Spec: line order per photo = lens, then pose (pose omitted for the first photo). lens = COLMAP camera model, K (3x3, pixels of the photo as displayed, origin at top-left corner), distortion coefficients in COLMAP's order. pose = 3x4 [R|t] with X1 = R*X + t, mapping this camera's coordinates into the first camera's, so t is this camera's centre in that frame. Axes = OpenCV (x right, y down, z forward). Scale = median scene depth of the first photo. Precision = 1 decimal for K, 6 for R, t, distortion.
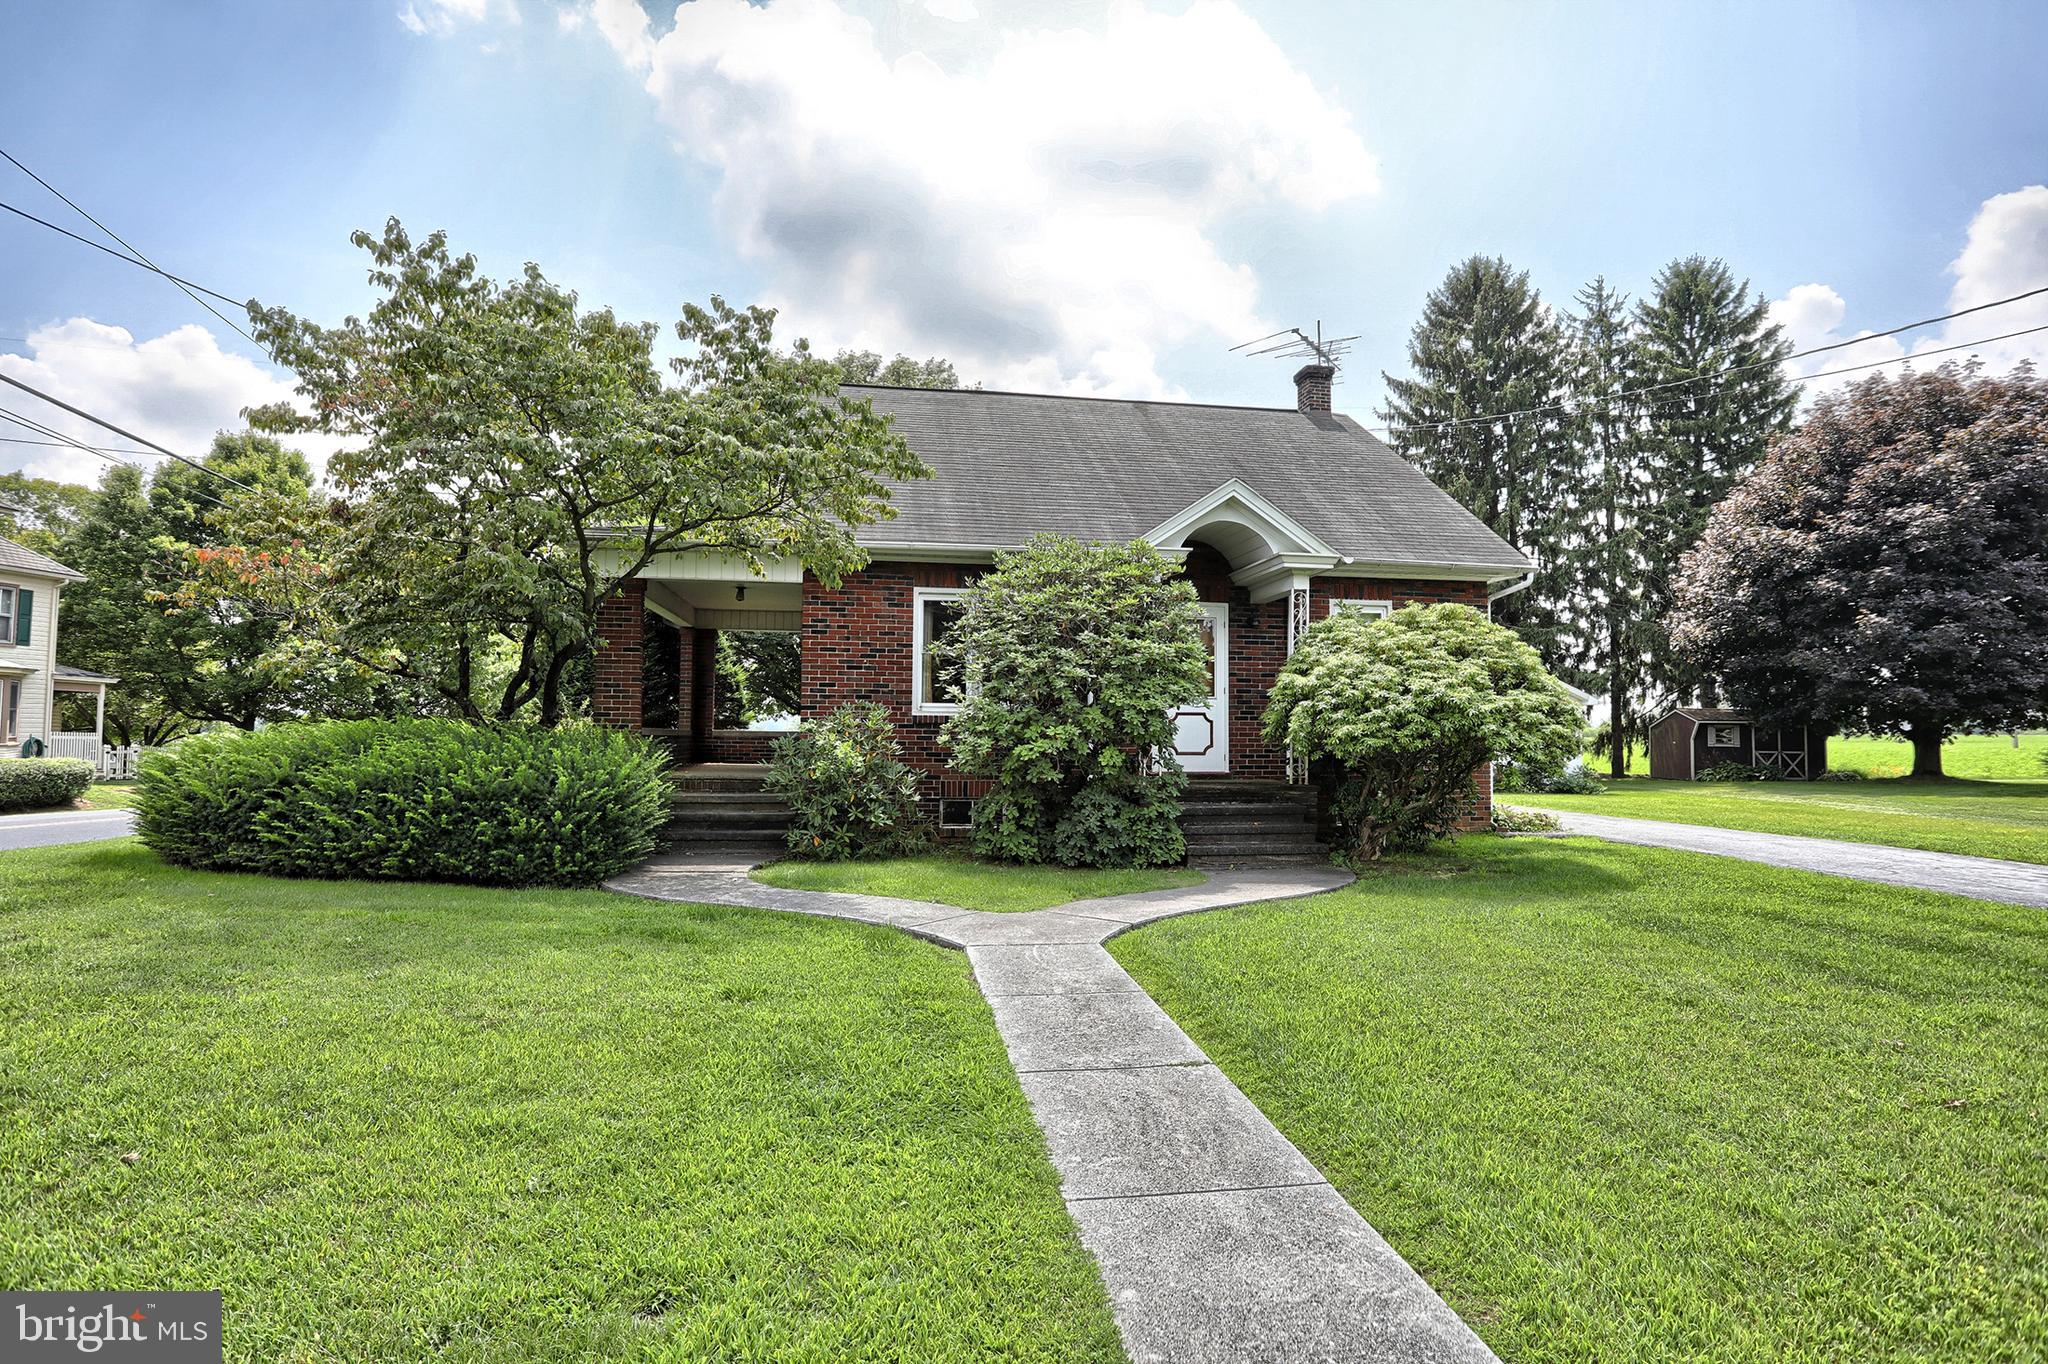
lens RADIAL K [[1058.7, 0, 1012.4], [0, 1058.7, 696.1], [0, 0, 1]] dist [-0.076858, 0.044615]
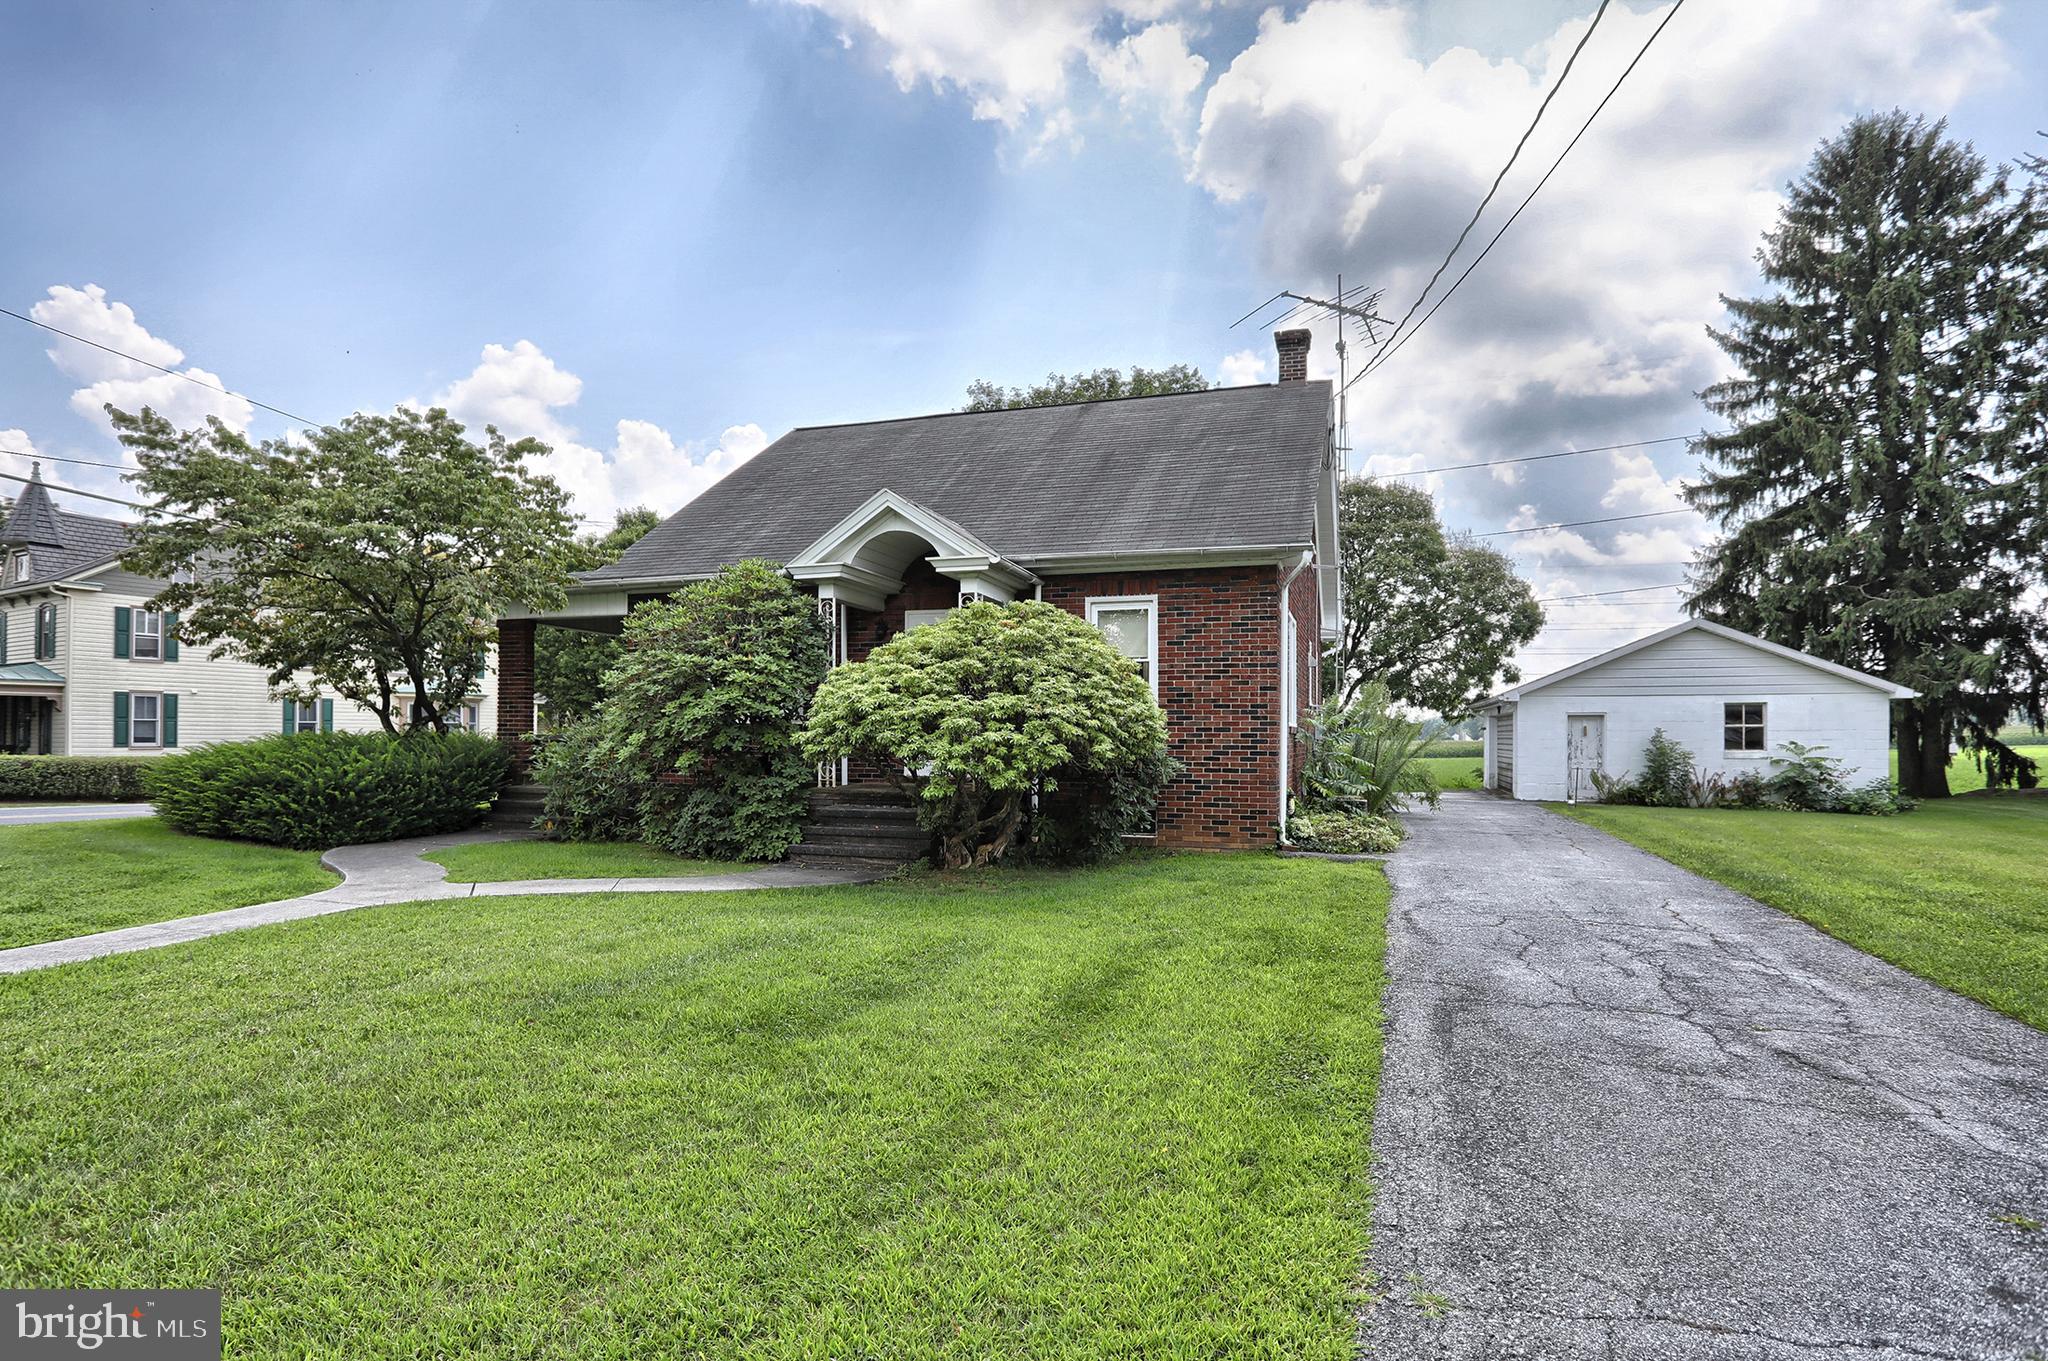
lens RADIAL K [[1084.1, 0, 1234.3], [0, 1084.1, 728.4], [0, 0, 1]] dist [-0.050624, 0.023365]
pose [[0.900032, -0.002918, -0.435813, 1.066867], [0.015356, 0.999569, 0.025021, 0.004054], [0.435552, -0.029212, 0.899689, 0.221618]]
